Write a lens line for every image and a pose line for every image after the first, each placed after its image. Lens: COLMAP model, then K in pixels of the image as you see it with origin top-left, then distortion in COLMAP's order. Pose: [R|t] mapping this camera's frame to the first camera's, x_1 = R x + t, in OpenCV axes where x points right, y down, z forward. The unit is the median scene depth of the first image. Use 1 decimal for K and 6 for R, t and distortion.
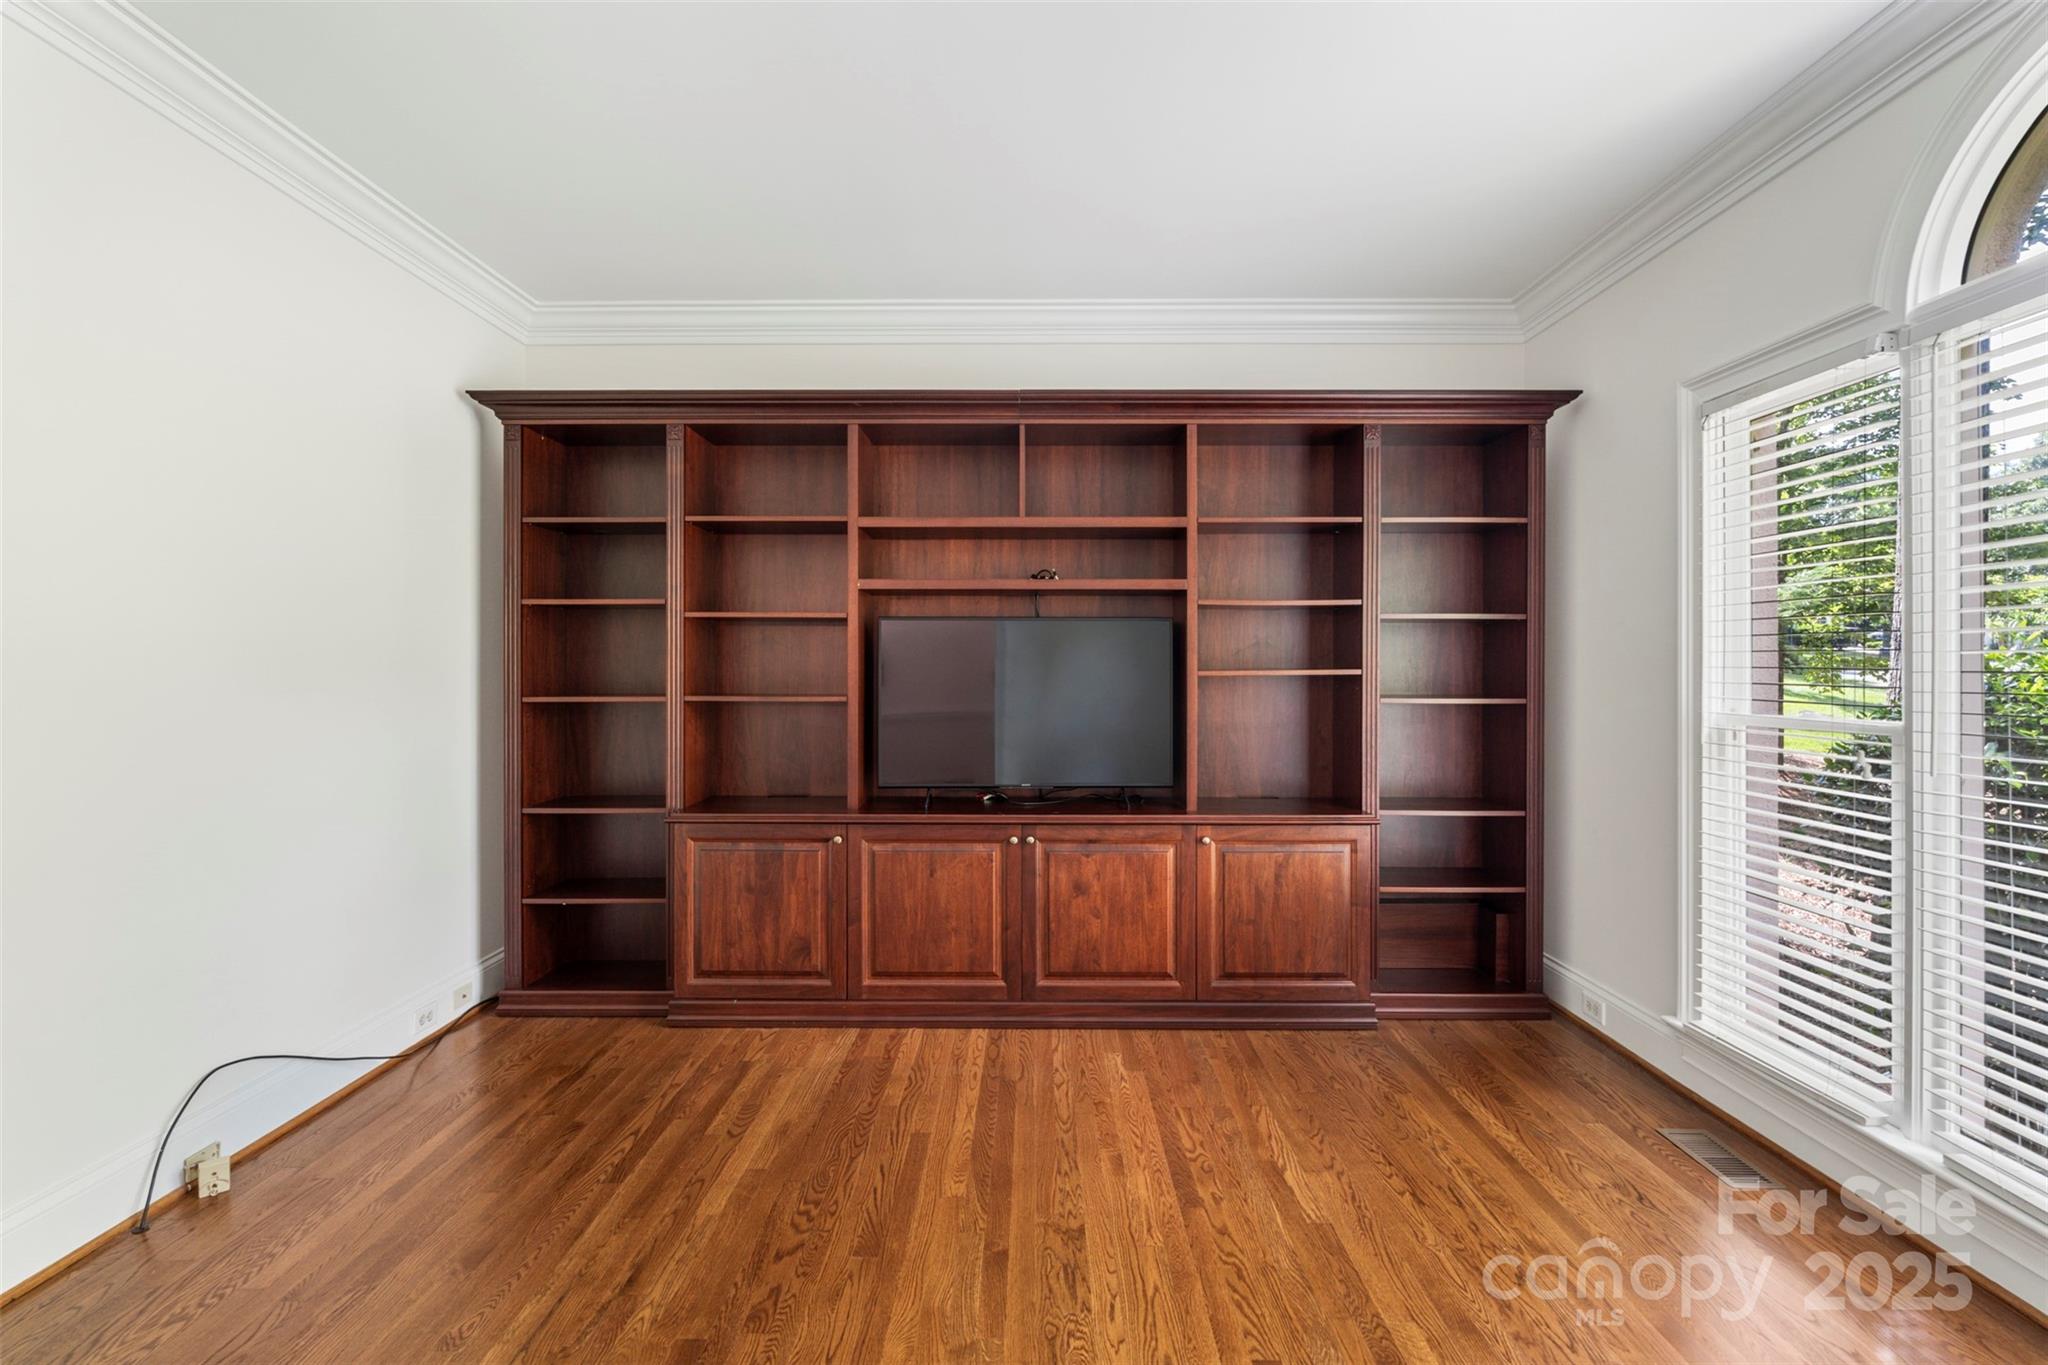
lens RADIAL K [[910.0, 0, 1024.2], [0, 910.0, 678.0], [0, 0, 1]] dist [-0.001793, 0.000421]
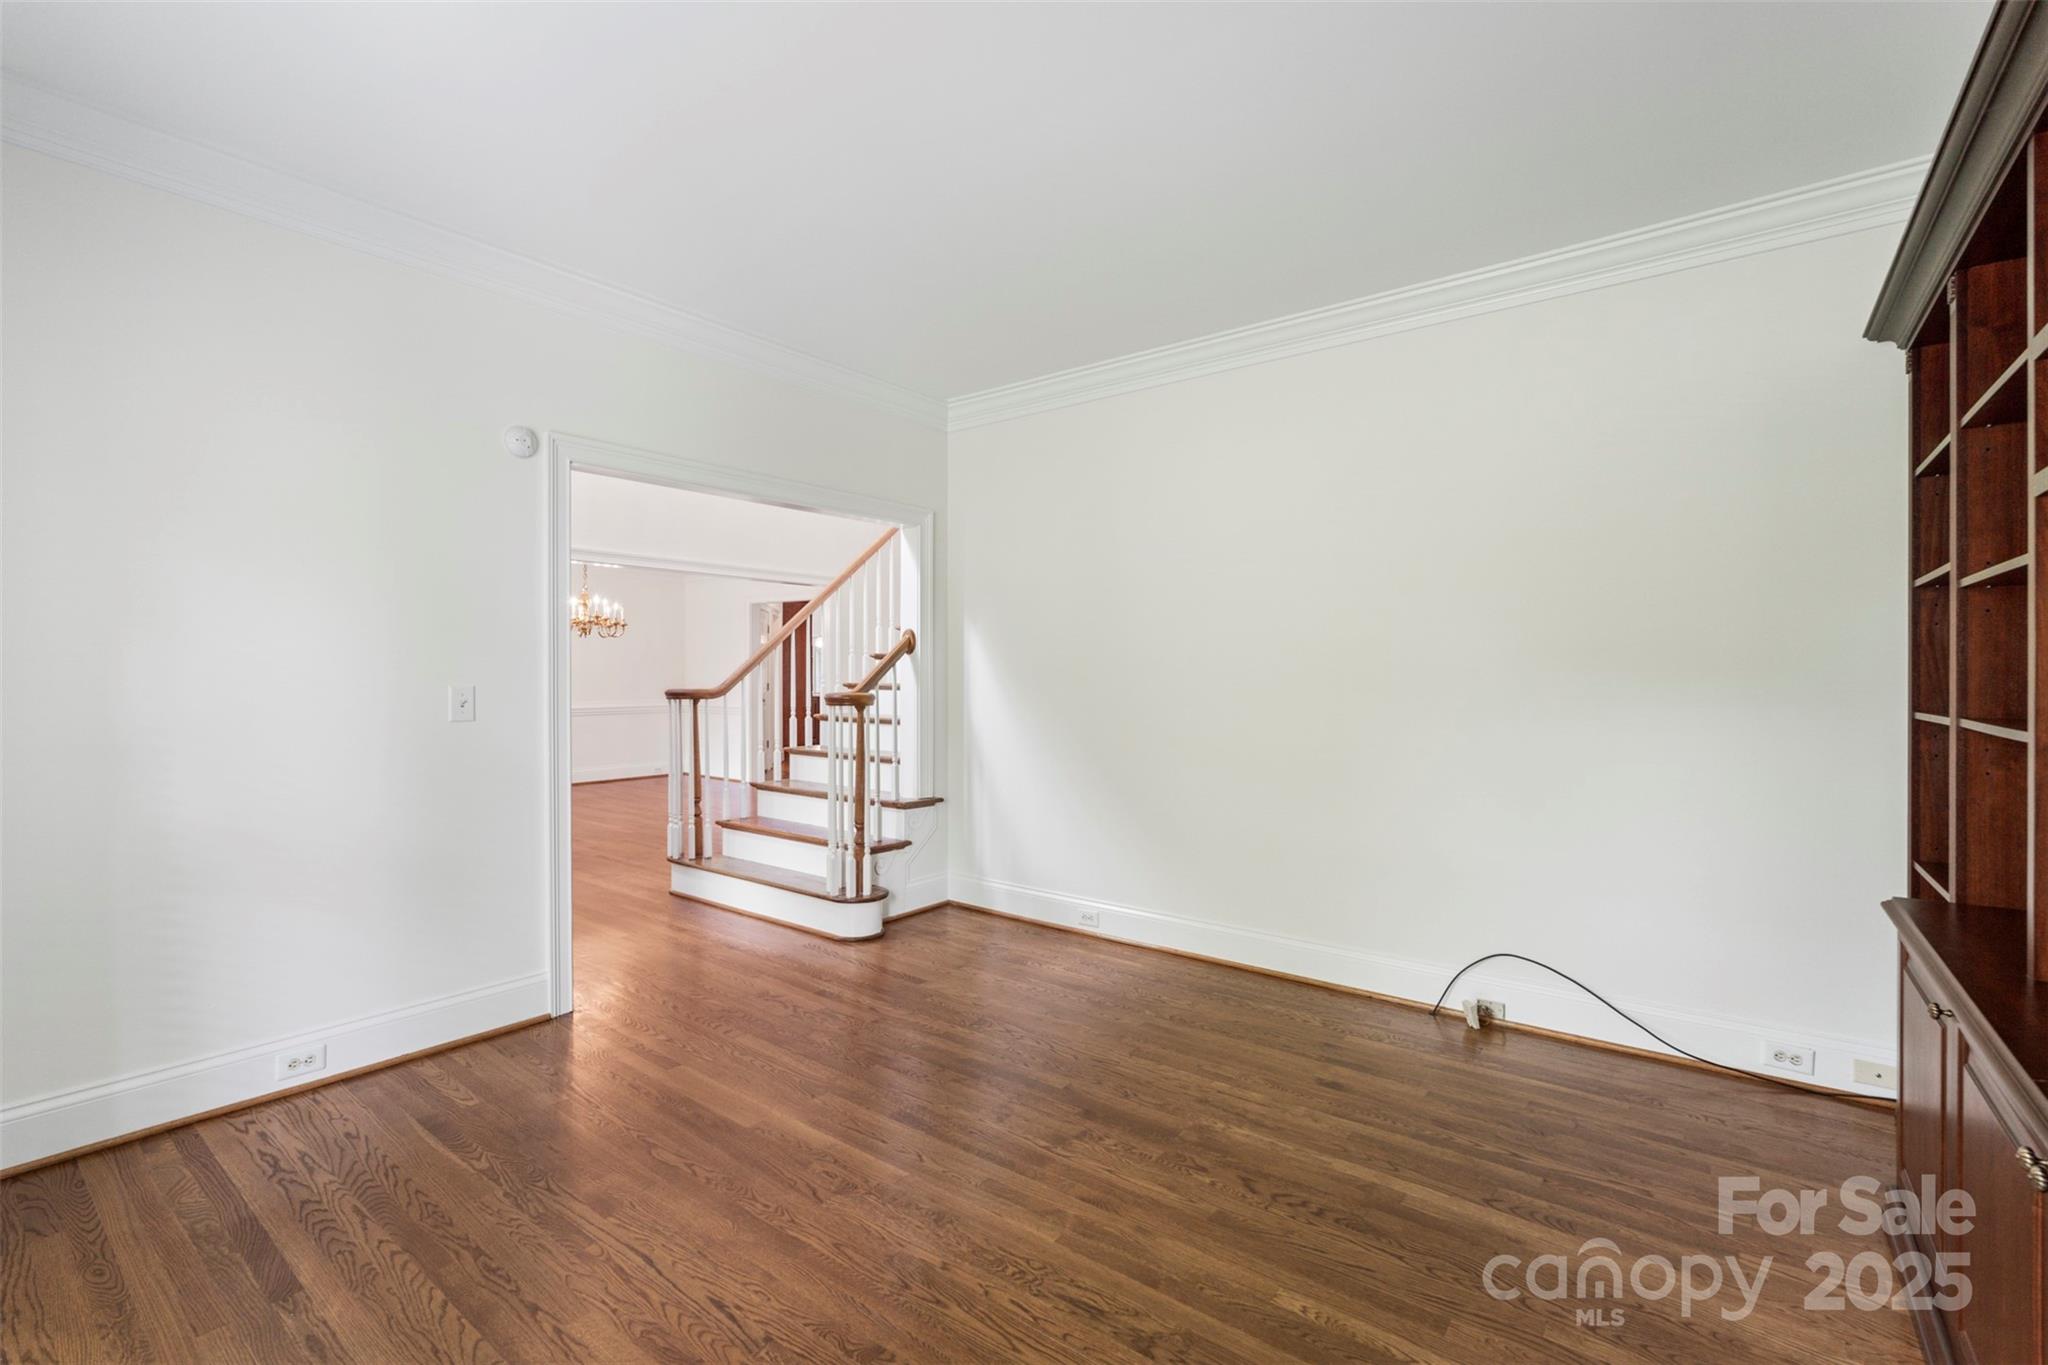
lens RADIAL K [[910.0, 0, 1024.2], [0, 910.0, 678.0], [0, 0, 1]] dist [-0.001793, 0.000421]
pose [[-0.609131, 0.001821, -0.793068, 0.499458], [-0.006794, 0.999949, 0.007514, -0.005440], [0.793041, 0.009965, -0.609087, 0.900247]]
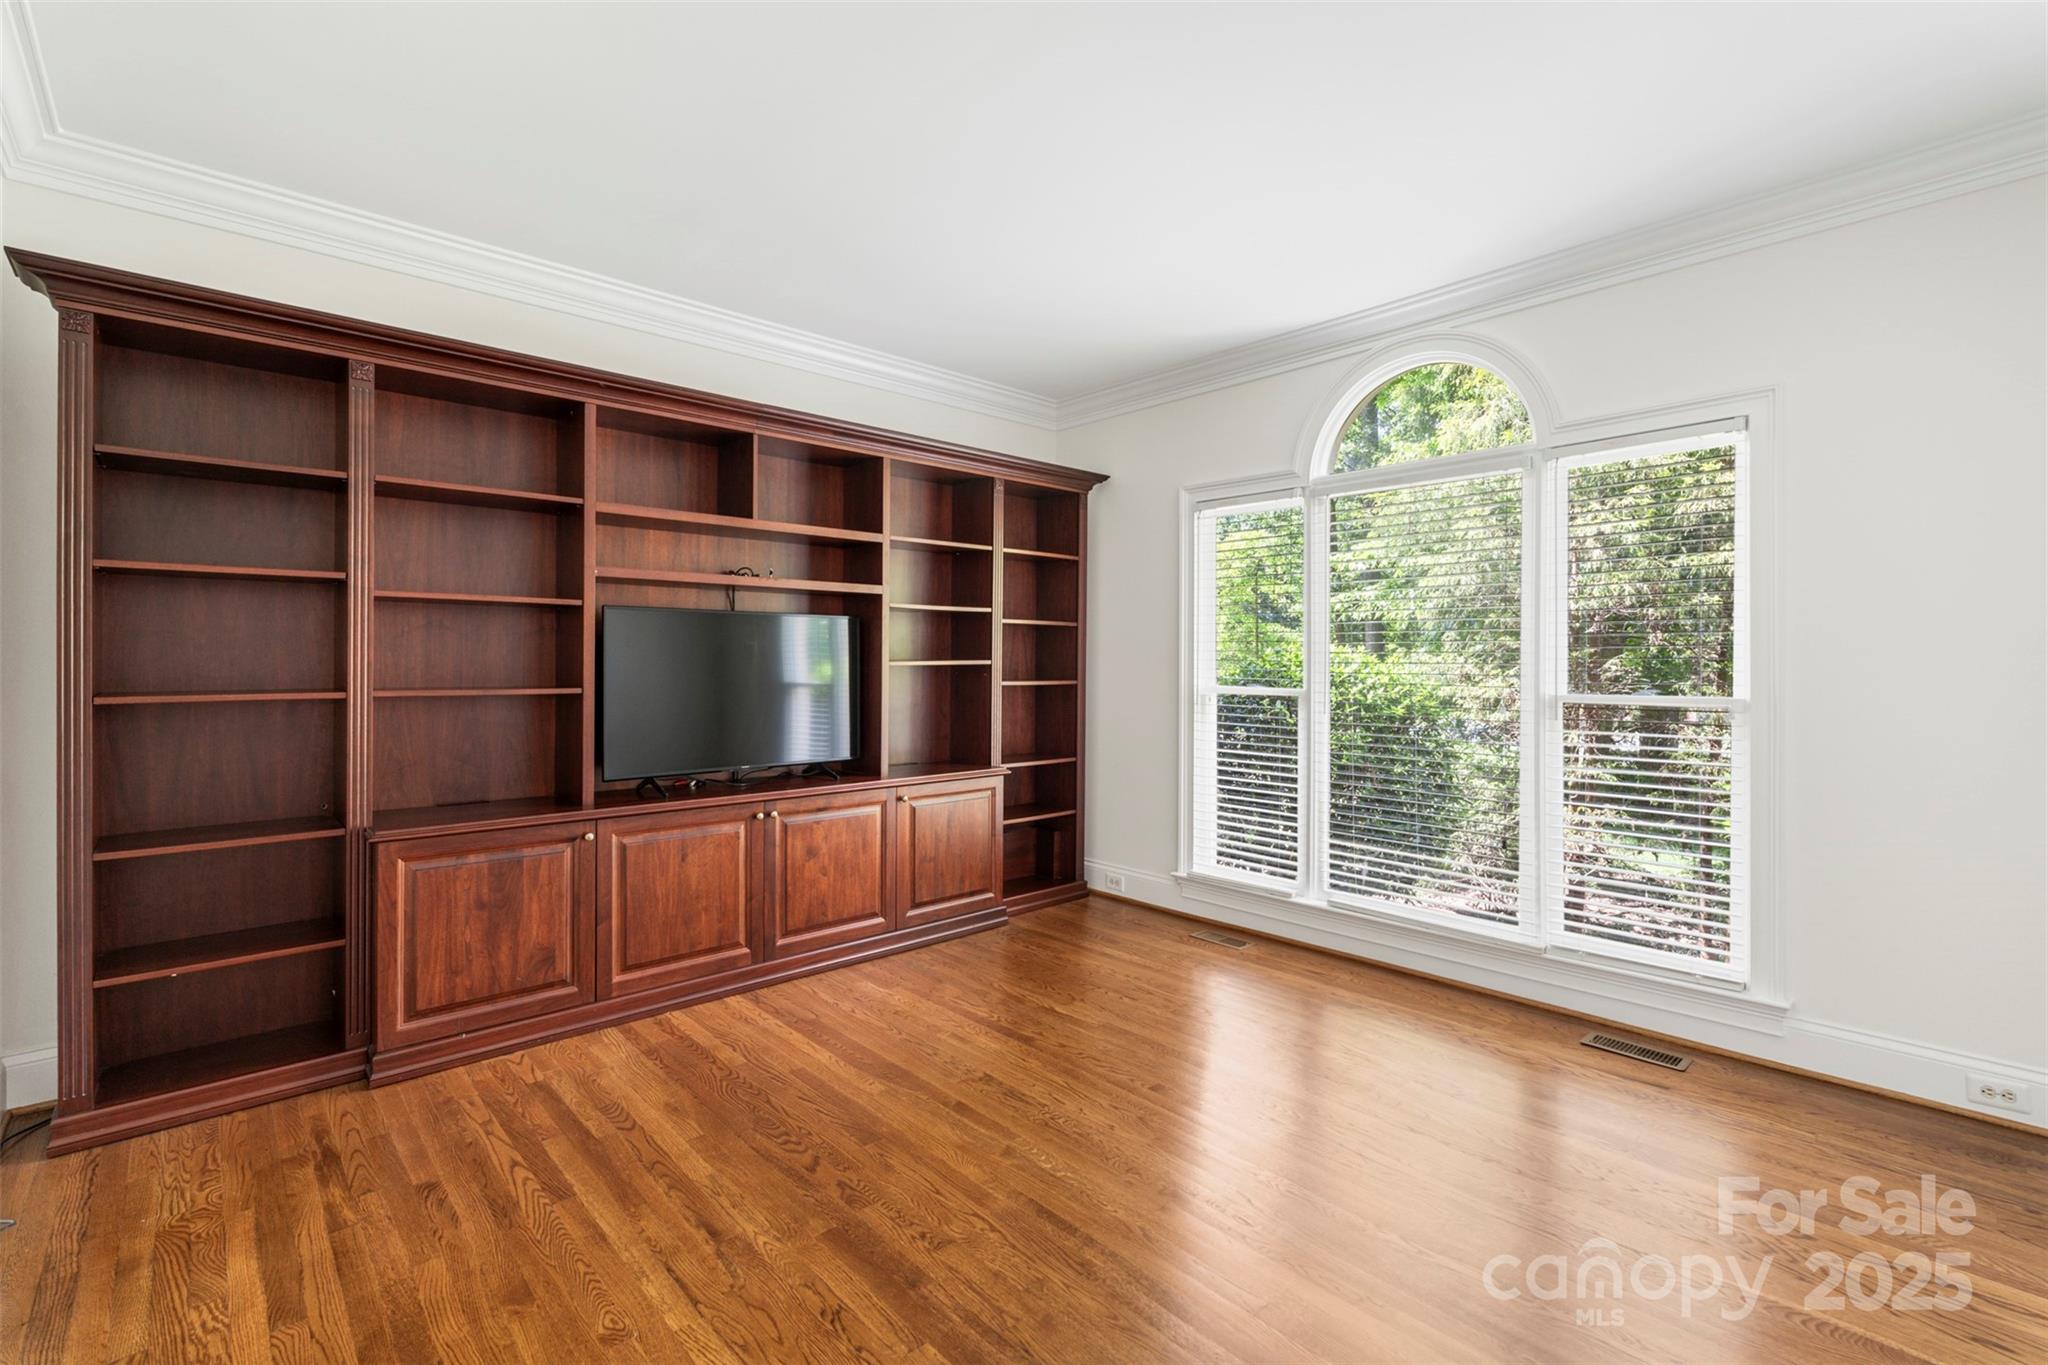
lens RADIAL K [[910.0, 0, 1024.2], [0, 910.0, 678.0], [0, 0, 1]] dist [-0.001793, 0.000421]
pose [[0.731674, -0.011296, 0.681561, -0.517004], [0.006341, 0.999932, 0.009765, 0.003950], [-0.681625, -0.002823, 0.731696, -0.013330]]
